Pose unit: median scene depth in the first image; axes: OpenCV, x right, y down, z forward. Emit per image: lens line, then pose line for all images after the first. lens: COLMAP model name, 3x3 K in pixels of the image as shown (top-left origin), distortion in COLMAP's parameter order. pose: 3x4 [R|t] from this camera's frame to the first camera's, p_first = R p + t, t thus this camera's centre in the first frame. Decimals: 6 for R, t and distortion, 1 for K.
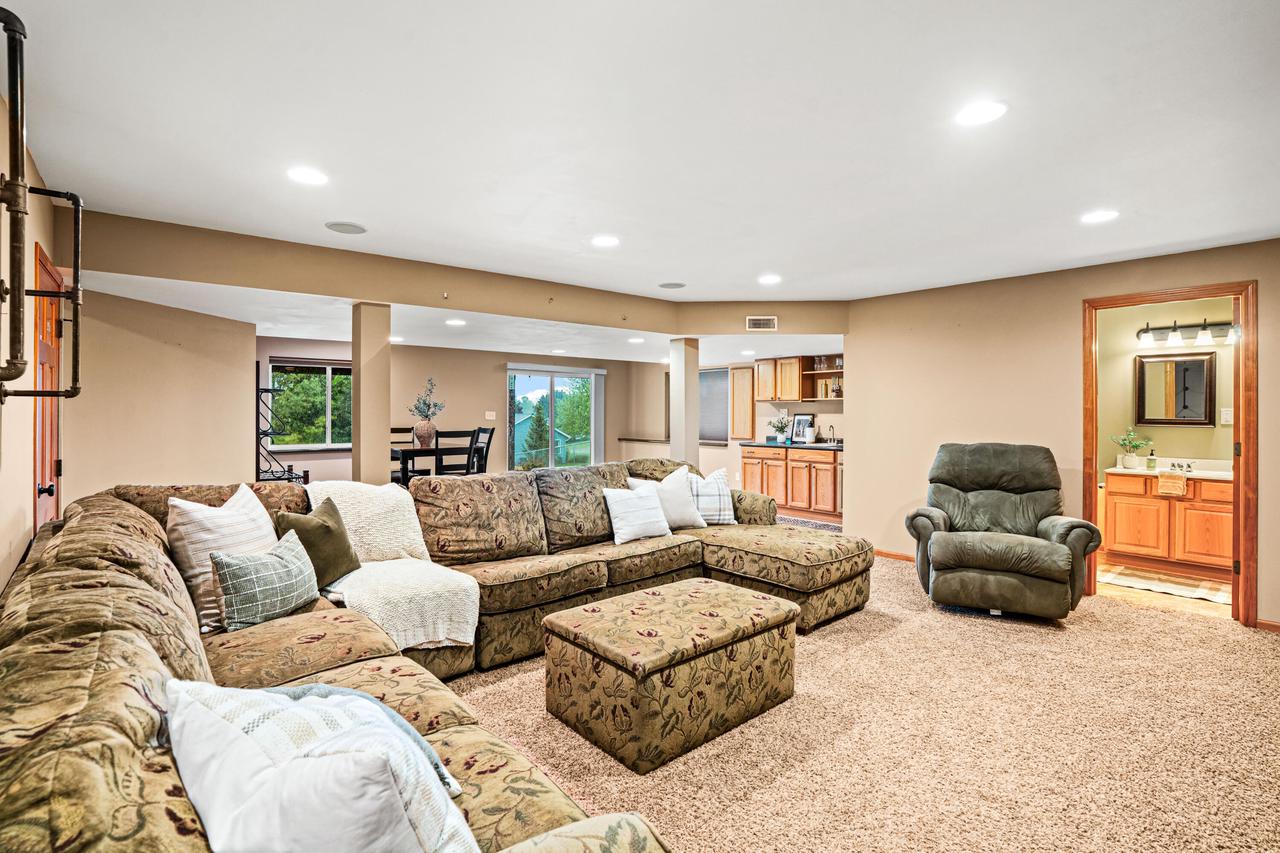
lens RADIAL K [[594.0, 0, 646.1], [0, 594.0, 414.0], [0, 0, 1]] dist [-0.038261, 0.005669]
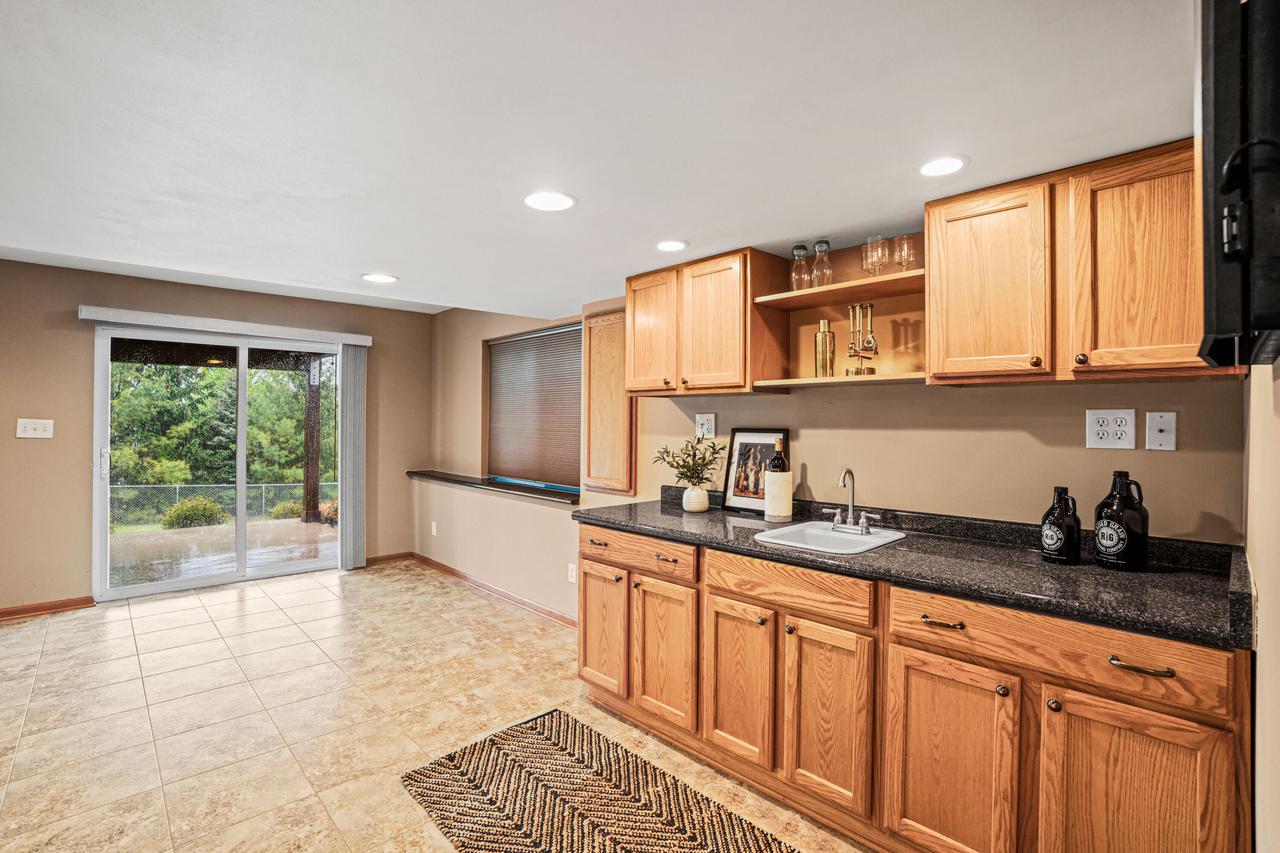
lens RADIAL K [[594.0, 0, 629.0], [0, 594.0, 428.2], [0, 0, 1]] dist [-0.038261, 0.005669]
pose [[0.999543, 0.001245, 0.030204, 0.183447], [-0.001565, 0.999943, 0.010581, -0.003887], [-0.030189, -0.010624, 0.999488, 0.668966]]
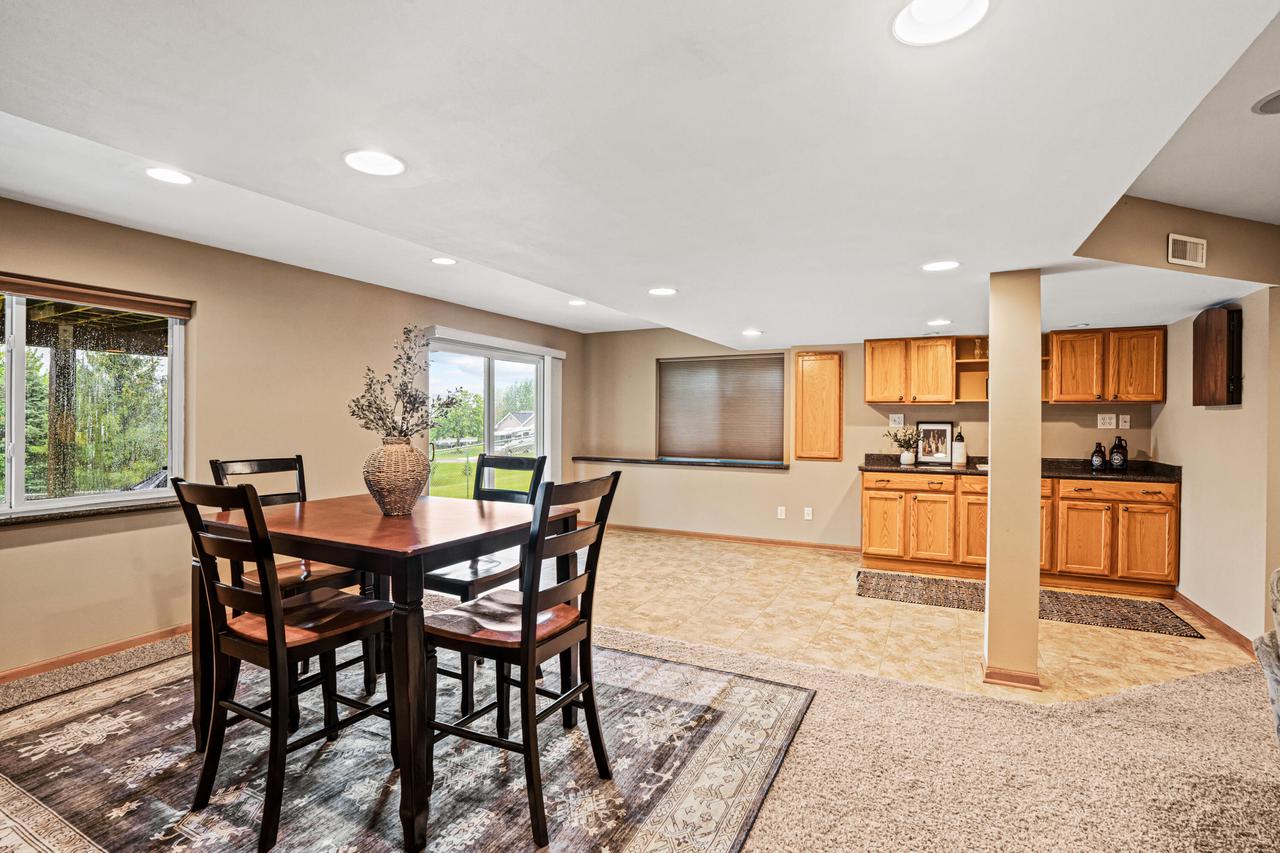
lens RADIAL K [[594.0, 0, 641.0], [0, 594.0, 423.0], [0, 0, 1]] dist [-0.038261, 0.005669]
pose [[0.928067, -0.000754, 0.372413, -0.309778], [-0.002396, 0.999965, 0.007997, -0.003347], [-0.372406, -0.008314, 0.928033, 0.502508]]
